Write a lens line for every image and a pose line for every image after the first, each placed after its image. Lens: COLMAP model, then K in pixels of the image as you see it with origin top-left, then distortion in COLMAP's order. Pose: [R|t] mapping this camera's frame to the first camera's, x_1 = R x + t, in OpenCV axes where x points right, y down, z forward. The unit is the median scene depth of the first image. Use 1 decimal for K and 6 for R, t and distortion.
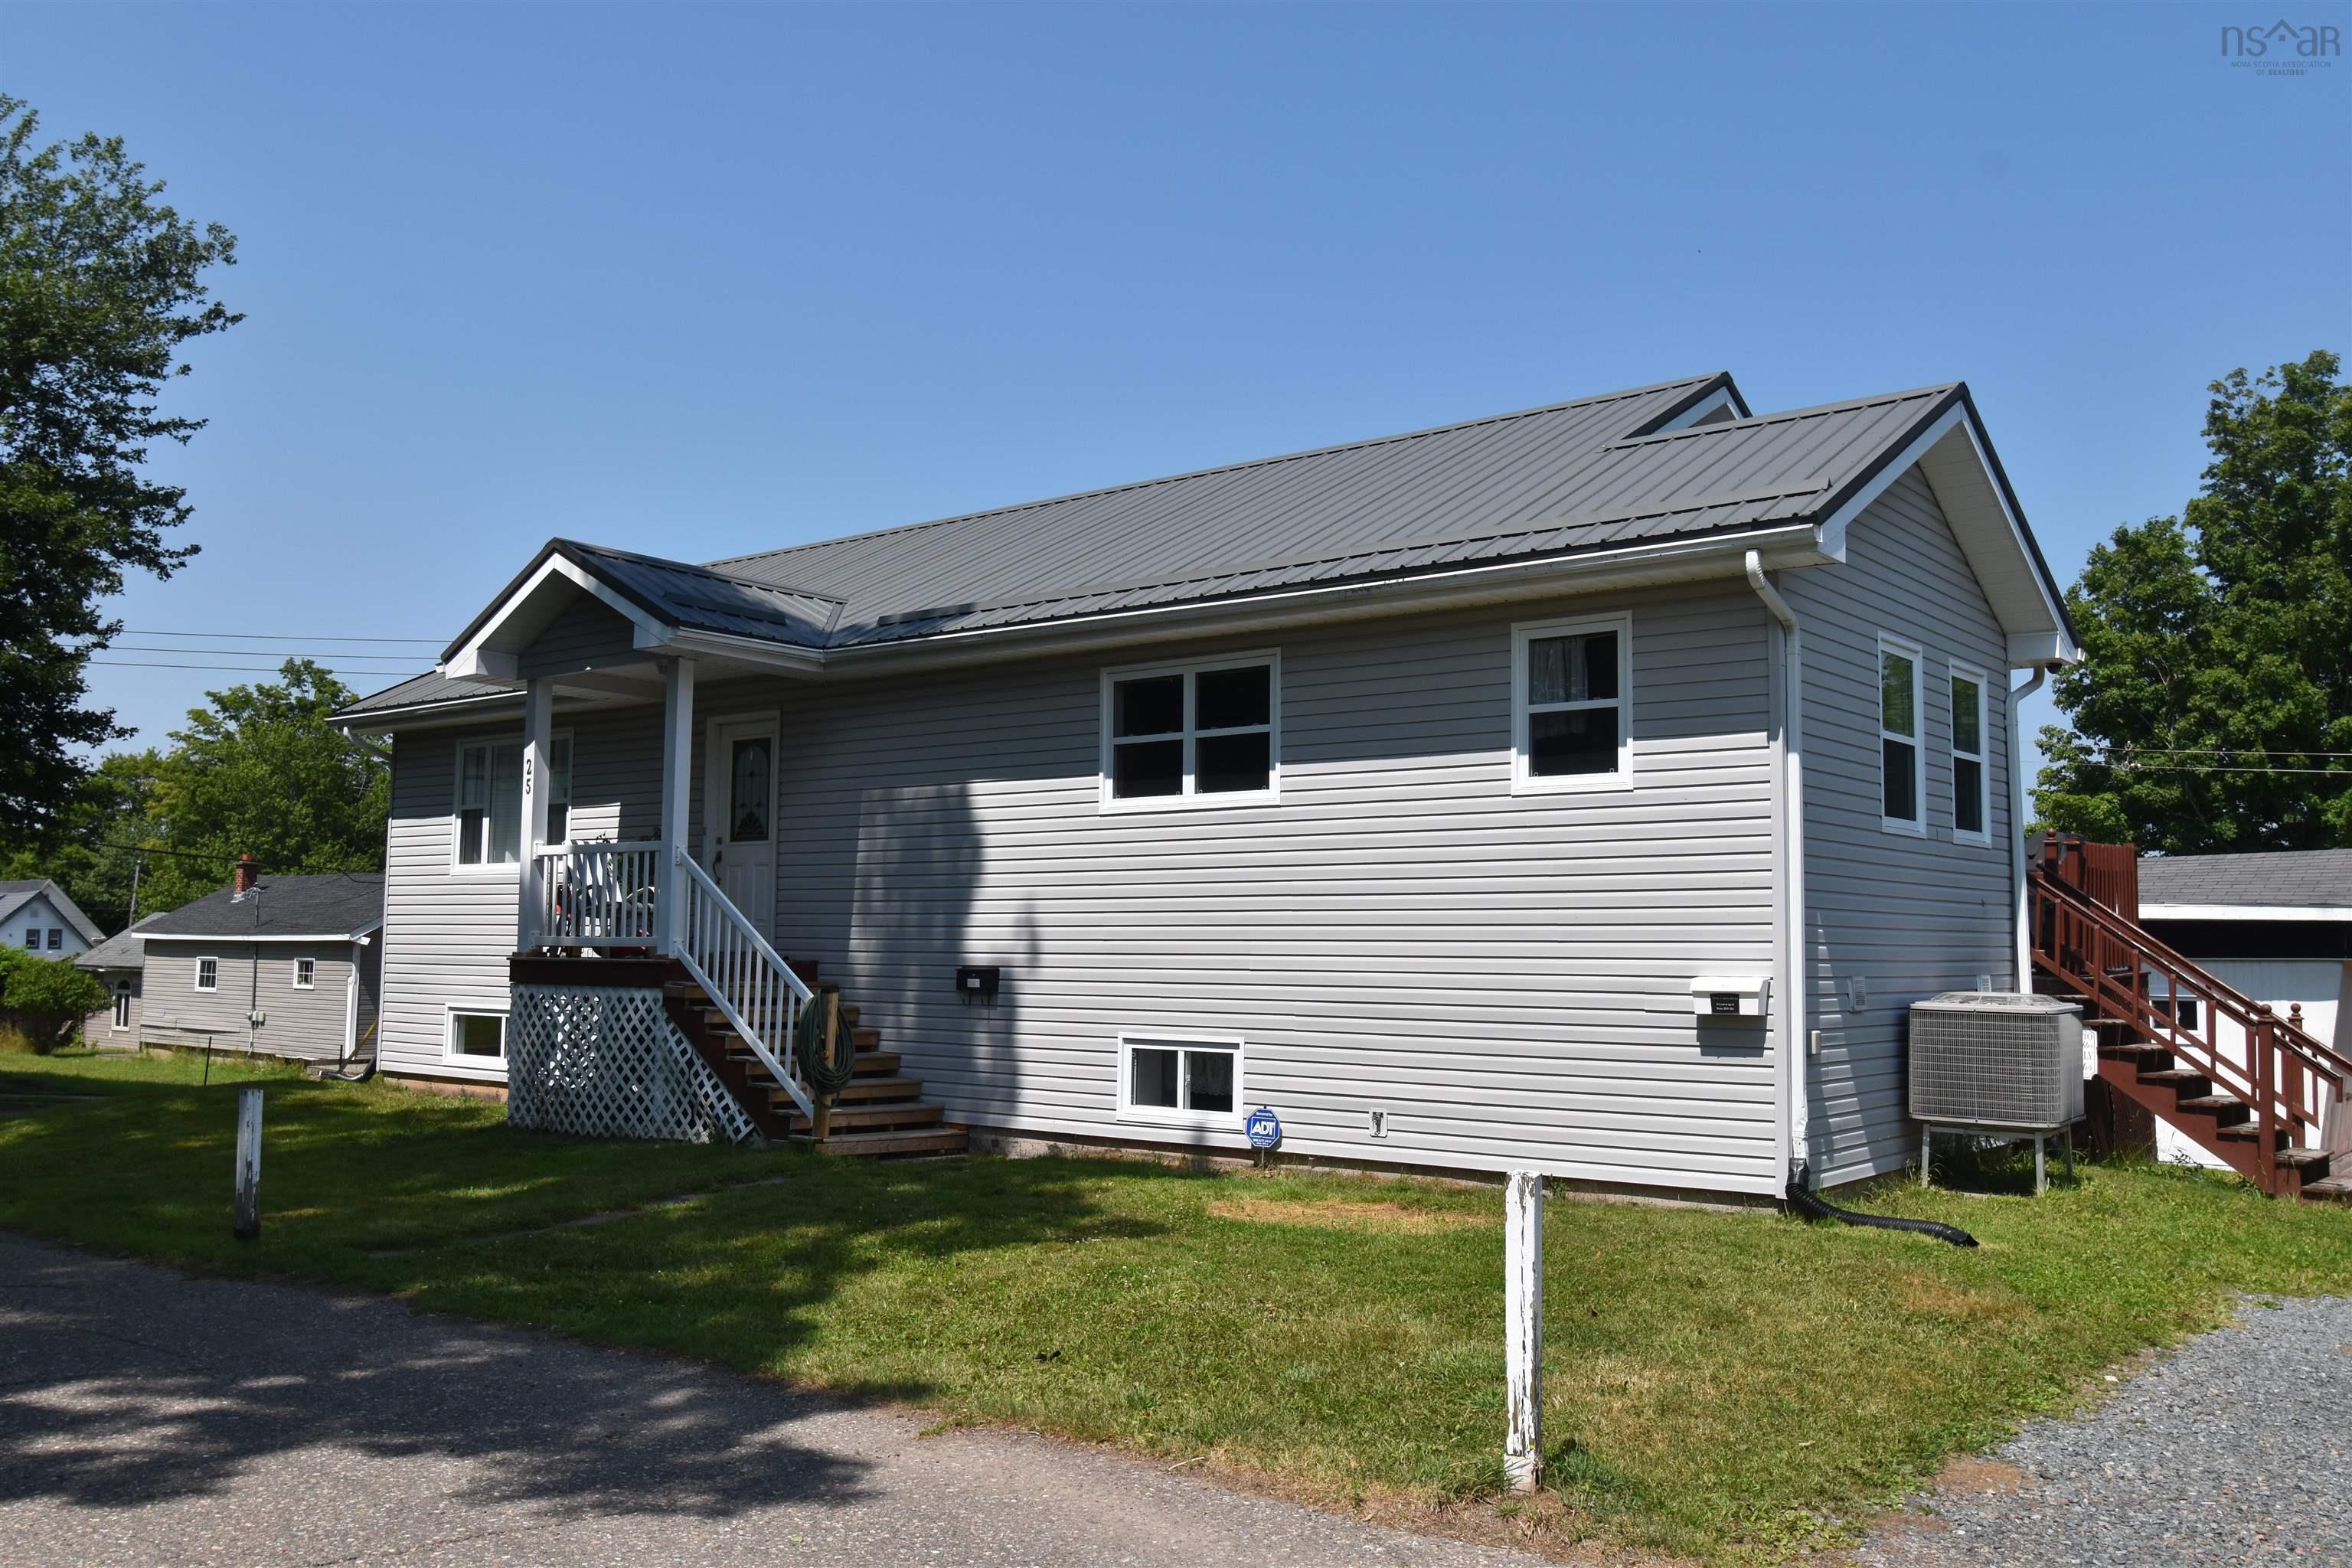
lens RADIAL K [[1925.3, 0, 1176.0], [0, 1925.3, 784.0], [0, 0, 1]] dist [0.032337, -0.057016]
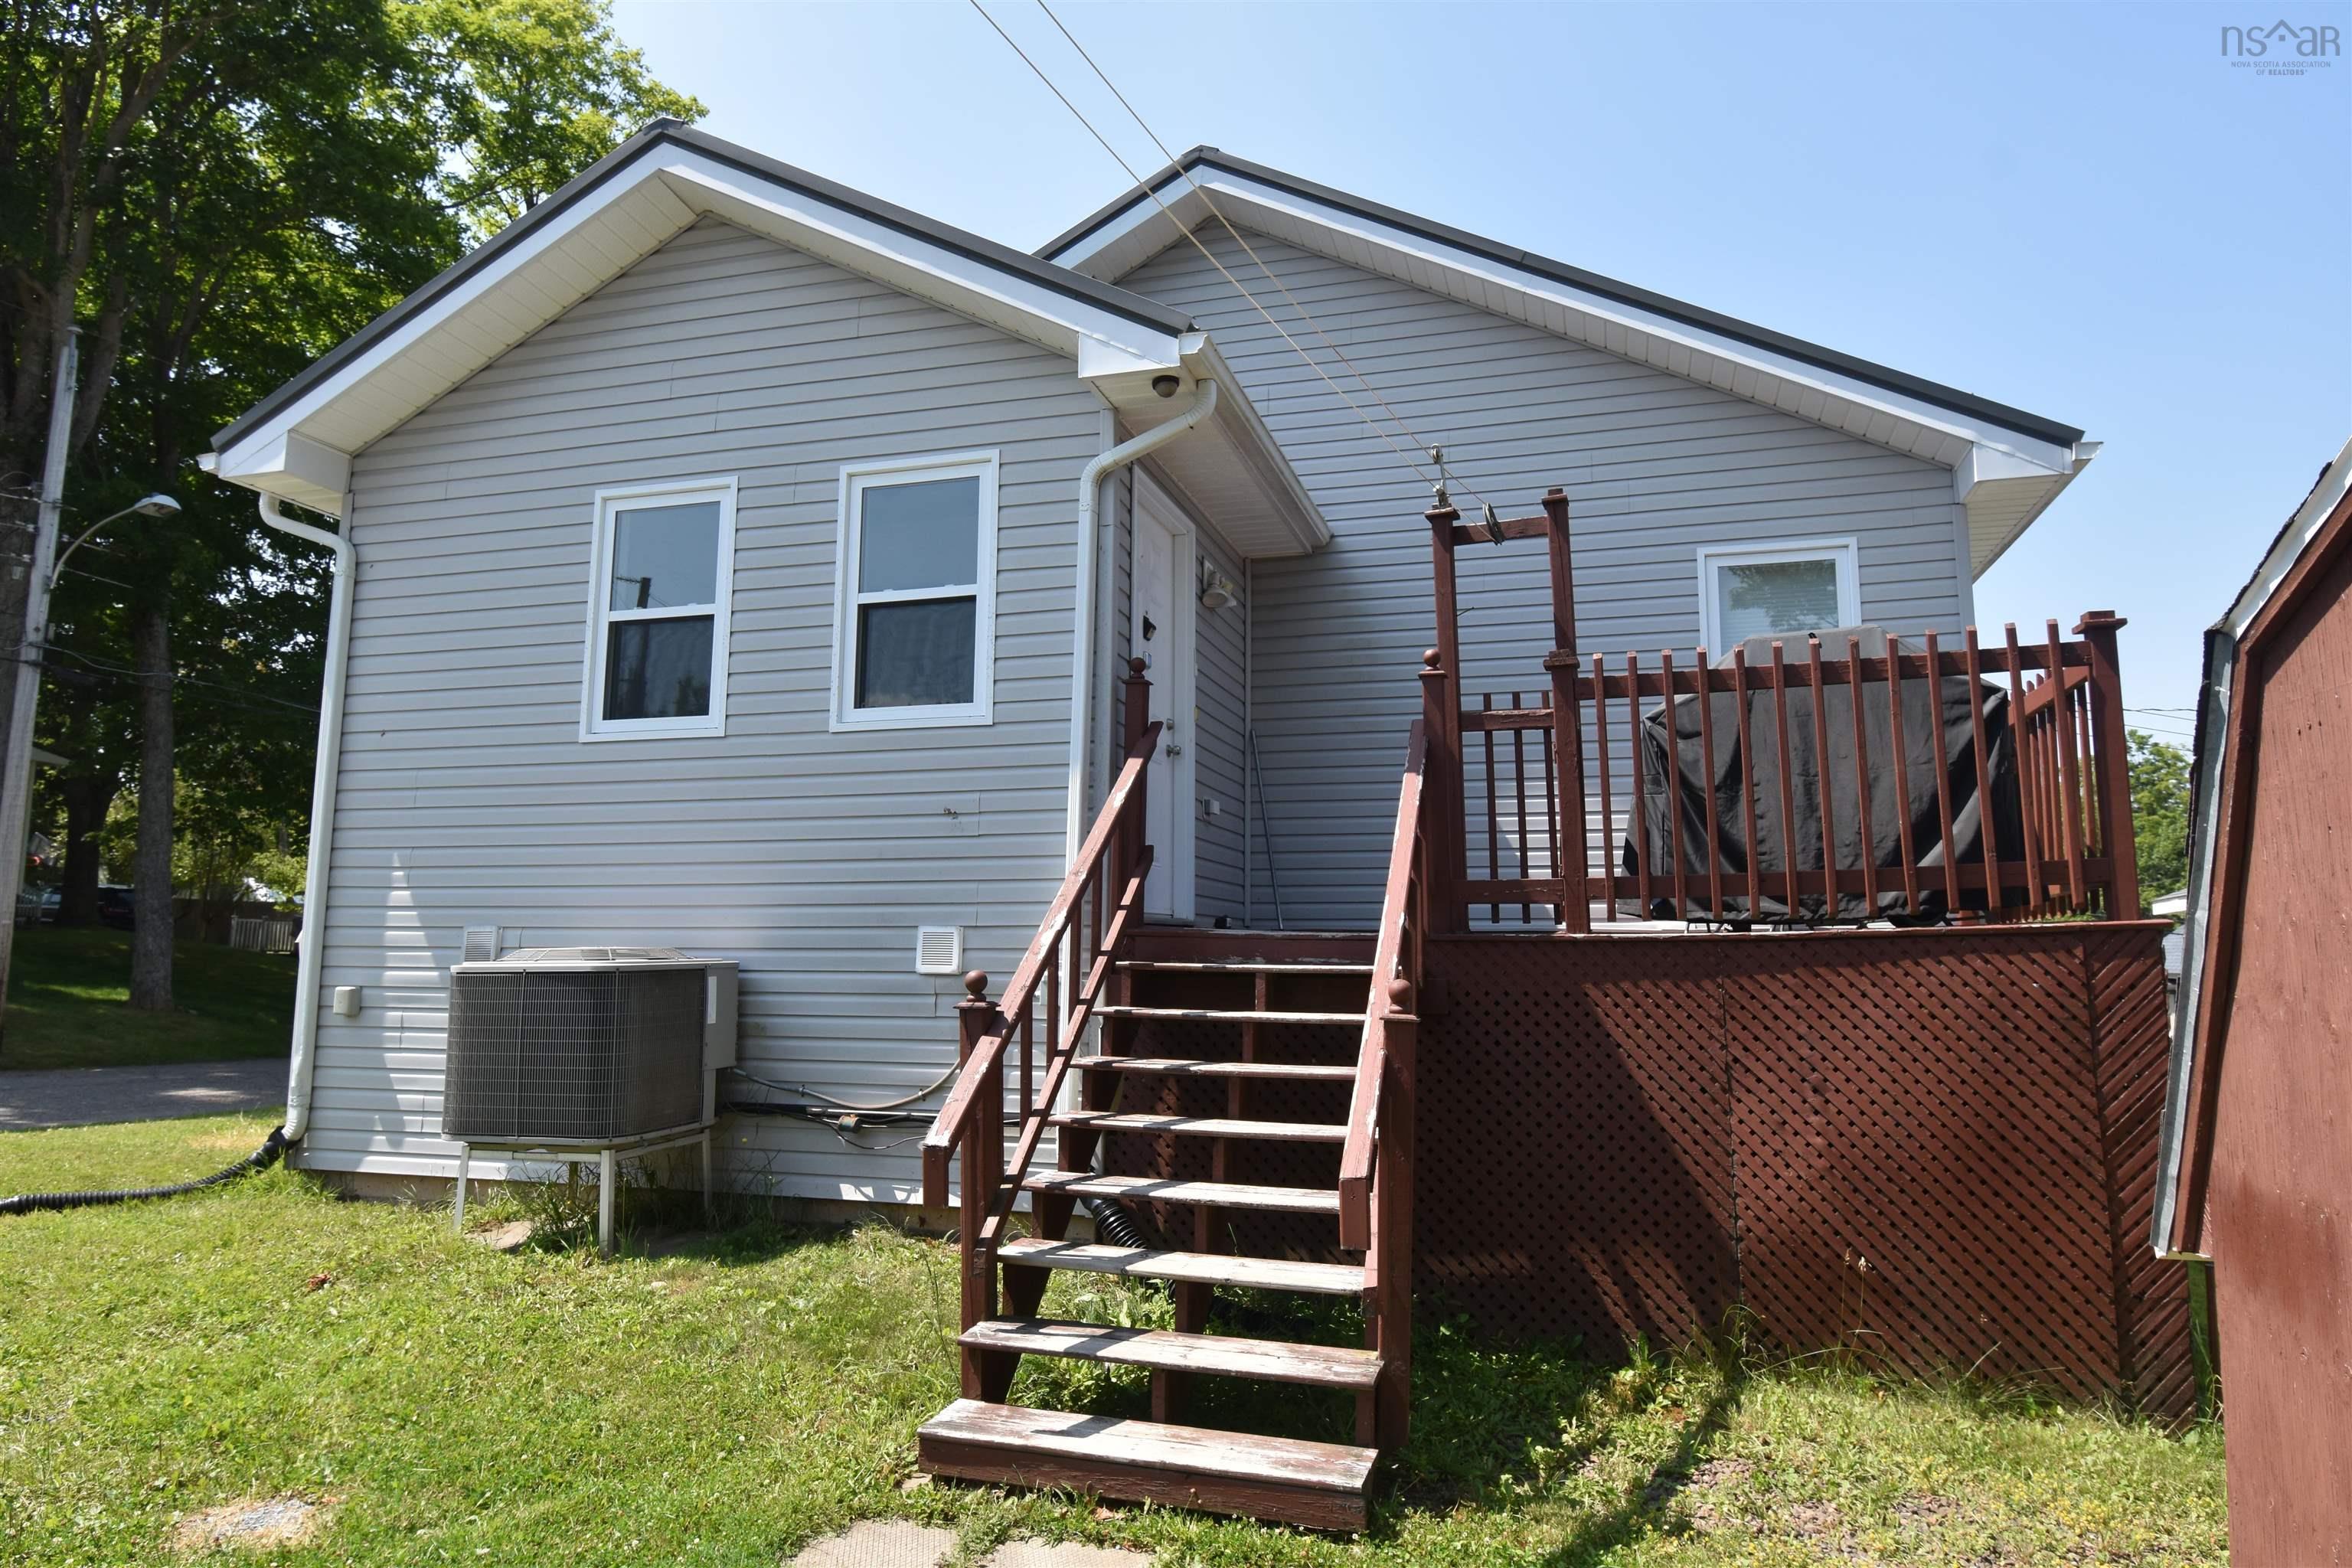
lens RADIAL K [[1410.7, 0, 1176.0], [0, 1410.7, 784.0], [0, 0, 1]] dist [-0.000771, -0.000237]
pose [[0.385340, -0.127451, -0.913931, 0.869395], [0.072033, 0.991548, -0.107904, 0.107001], [0.919959, -0.024254, 0.391264, 0.885385]]
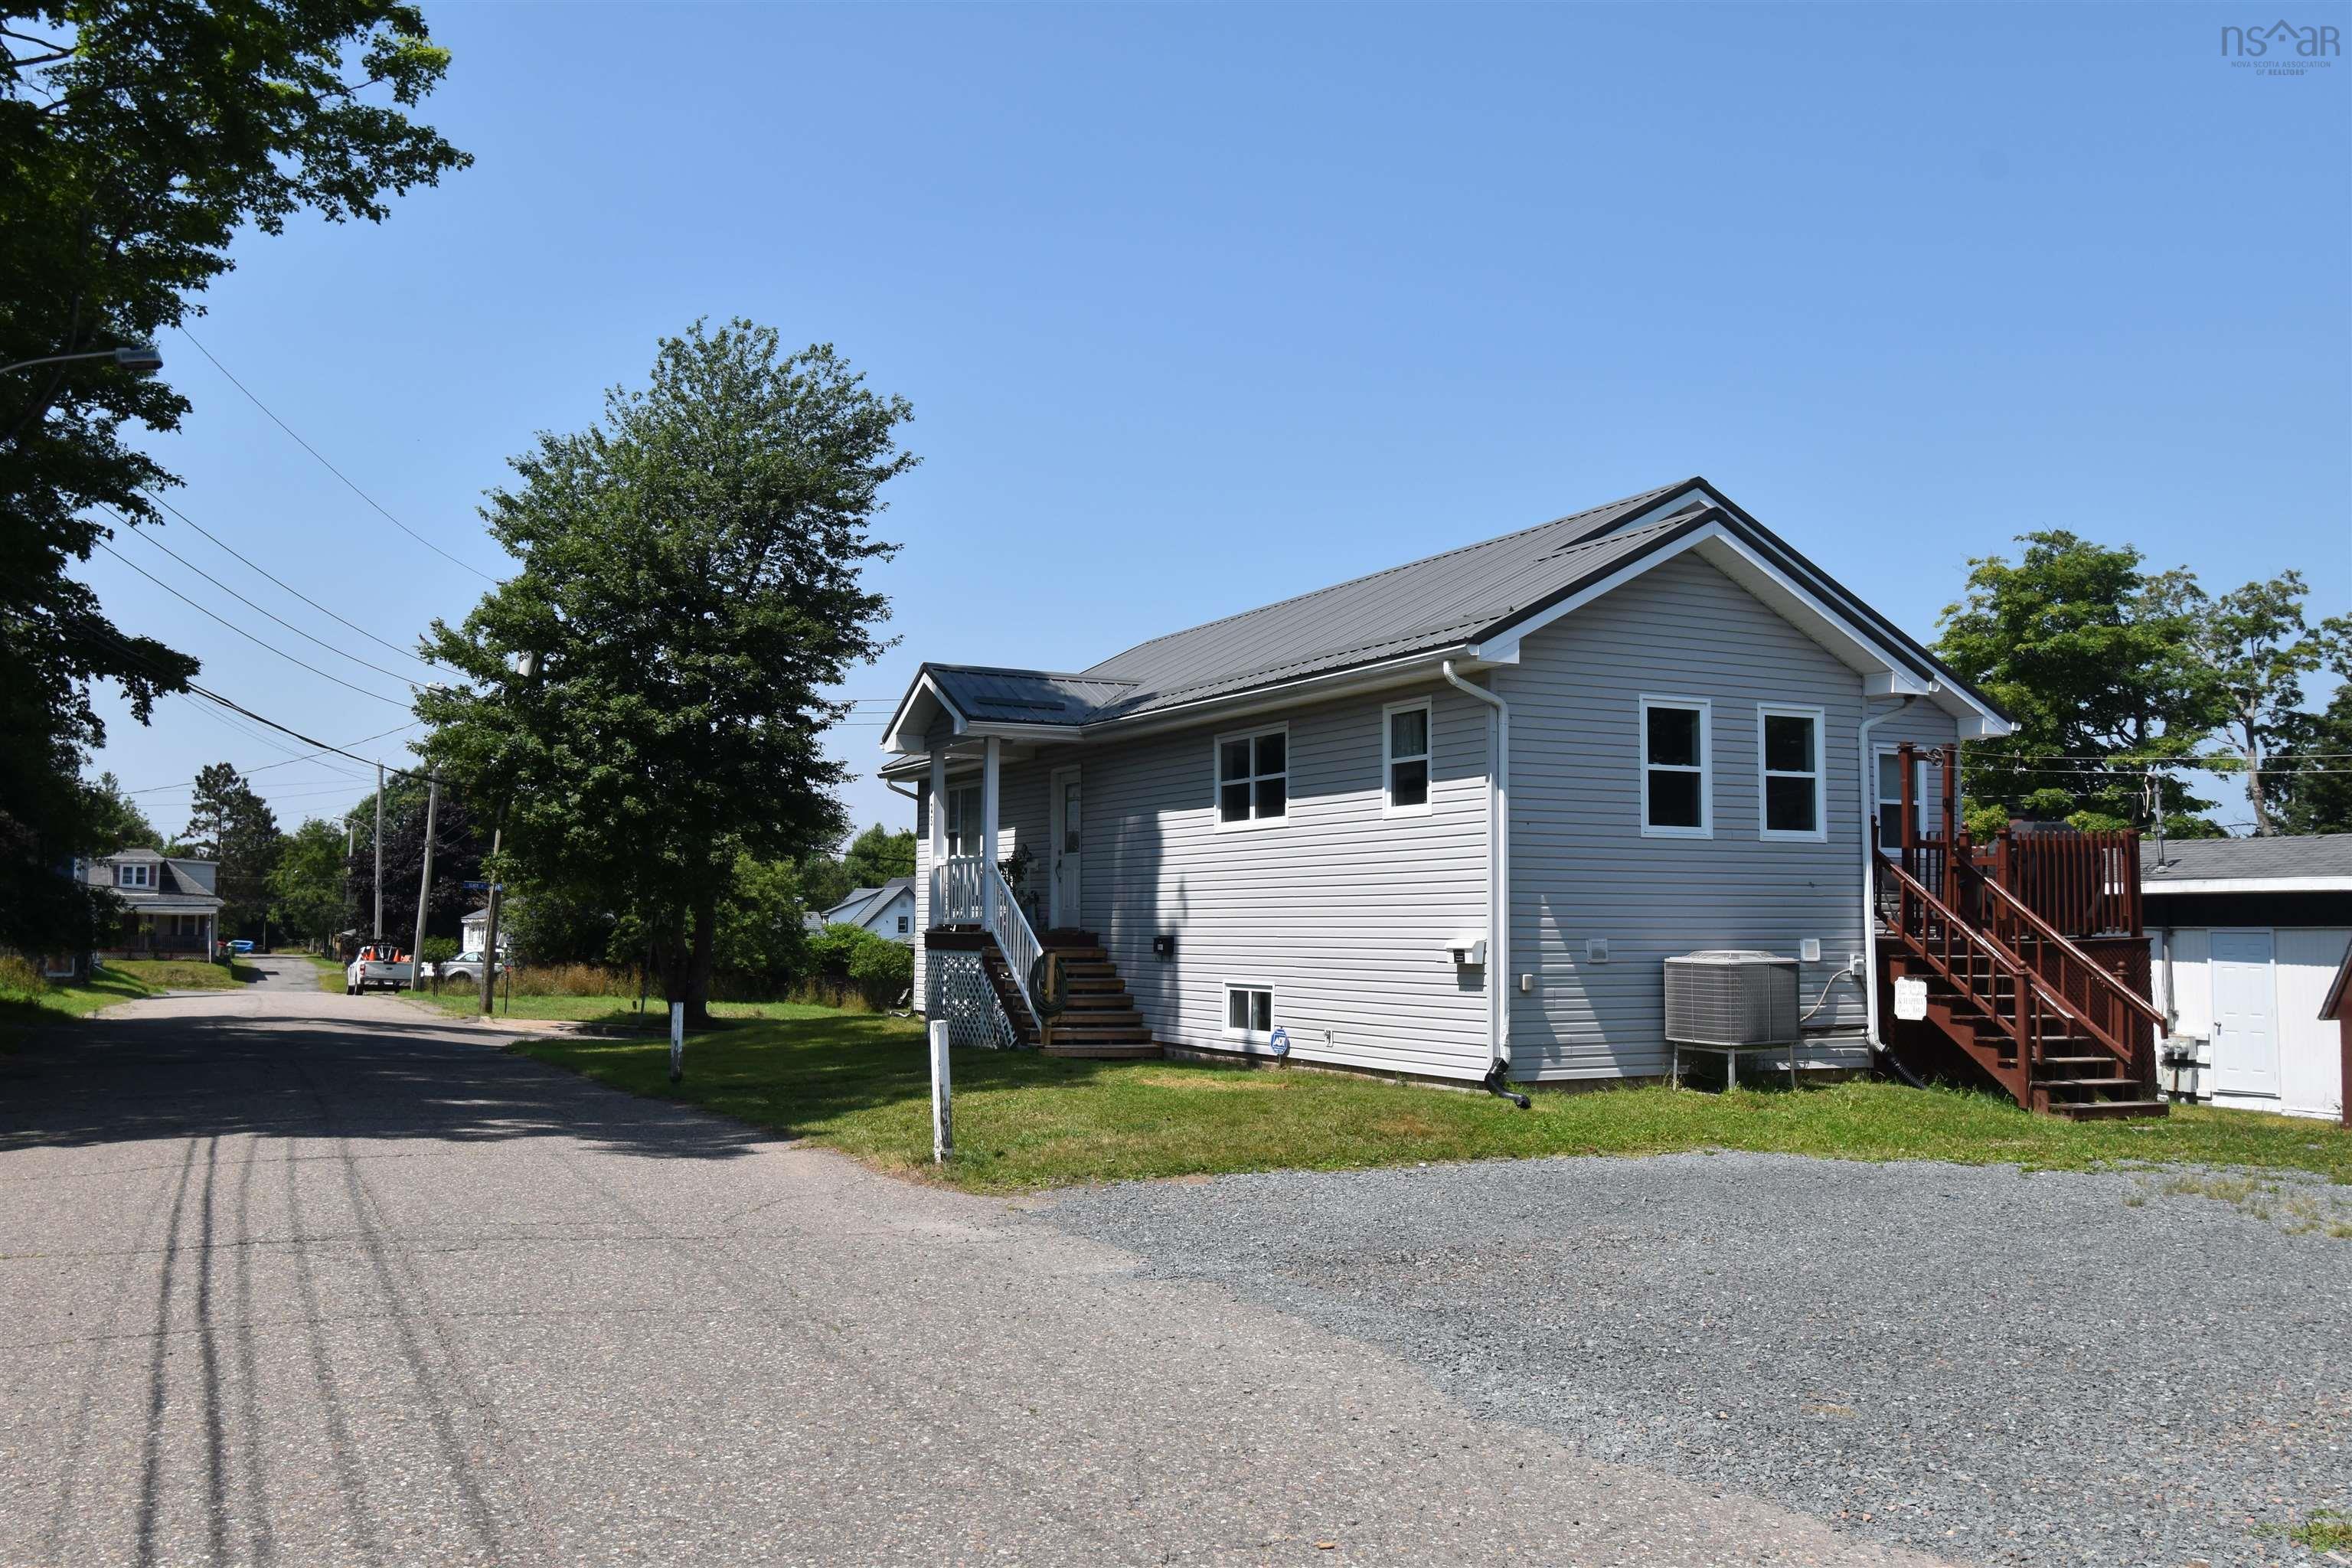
lens RADIAL K [[1925.3, 0, 1176.0], [0, 1925.3, 784.0], [0, 0, 1]] dist [0.032337, -0.057016]
pose [[0.909546, -0.035860, -0.414053, 0.570314], [0.039397, 0.999224, 0.000004, -0.024447], [0.413731, -0.016316, 0.910253, -0.380128]]
